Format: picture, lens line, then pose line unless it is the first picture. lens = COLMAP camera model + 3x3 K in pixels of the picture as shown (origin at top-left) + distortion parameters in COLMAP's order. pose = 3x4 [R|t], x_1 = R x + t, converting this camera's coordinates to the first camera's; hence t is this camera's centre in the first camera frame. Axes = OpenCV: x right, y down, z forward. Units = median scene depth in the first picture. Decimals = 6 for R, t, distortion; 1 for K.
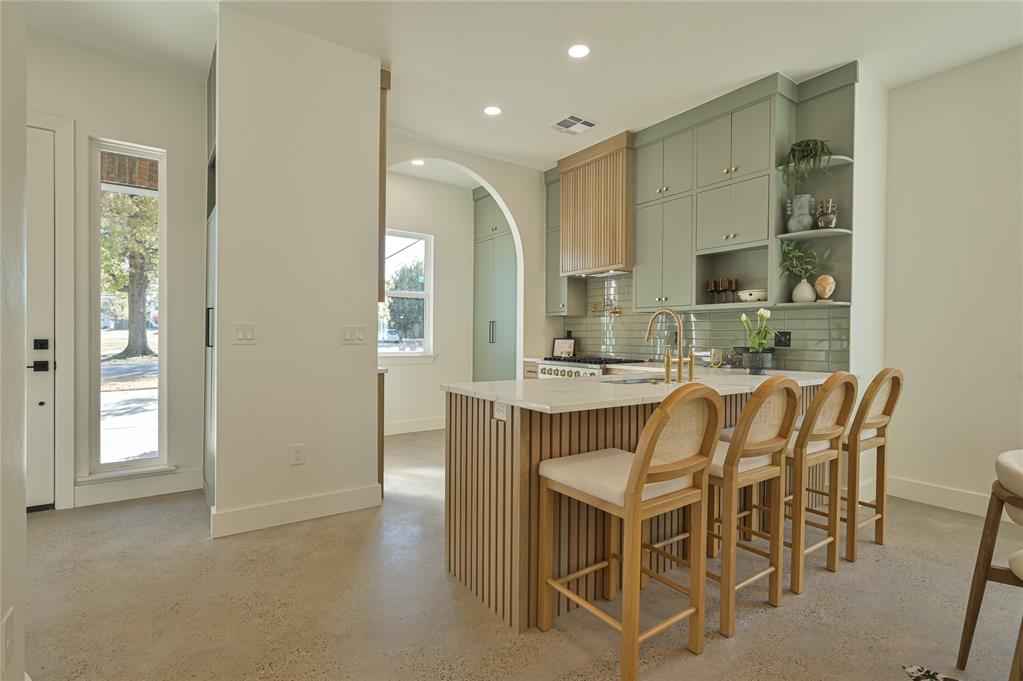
lens RADIAL K [[478.3, 0, 511.7], [0, 478.3, 338.8], [0, 0, 1]] dist [0.001402, -0.000136]
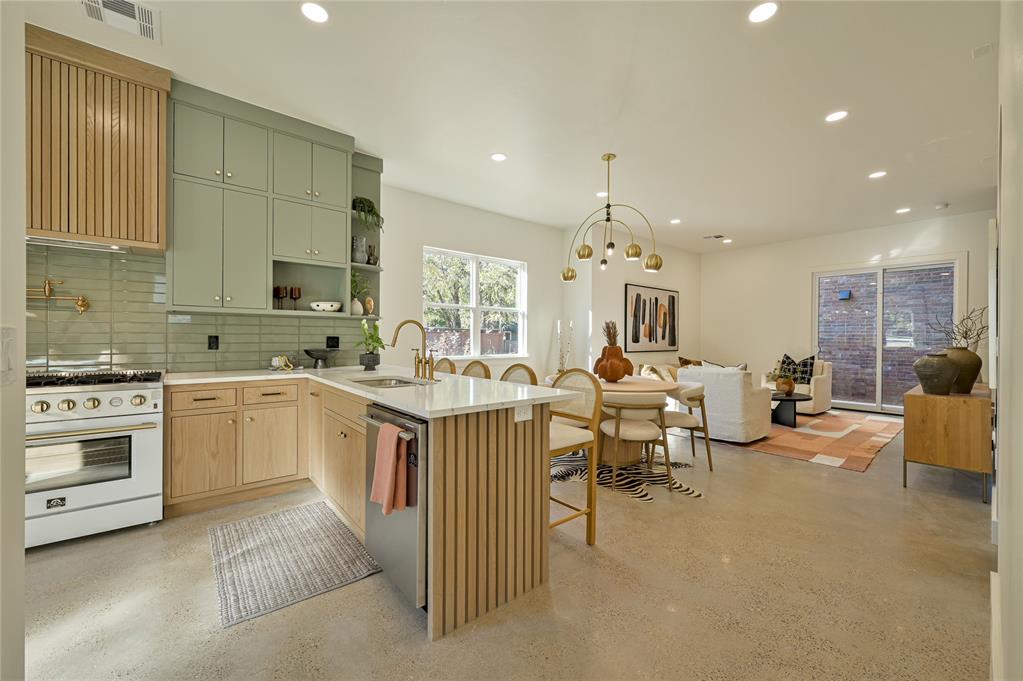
lens RADIAL K [[401.9, 0, 512.8], [0, 401.9, 340.6], [0, 0, 1]] dist [0.002358, 0.000370]
pose [[-0.068678, -0.011798, 0.997569, -0.525370], [0.001279, 0.999928, 0.011914, -0.015797], [-0.997638, 0.002094, -0.068658, 0.595875]]
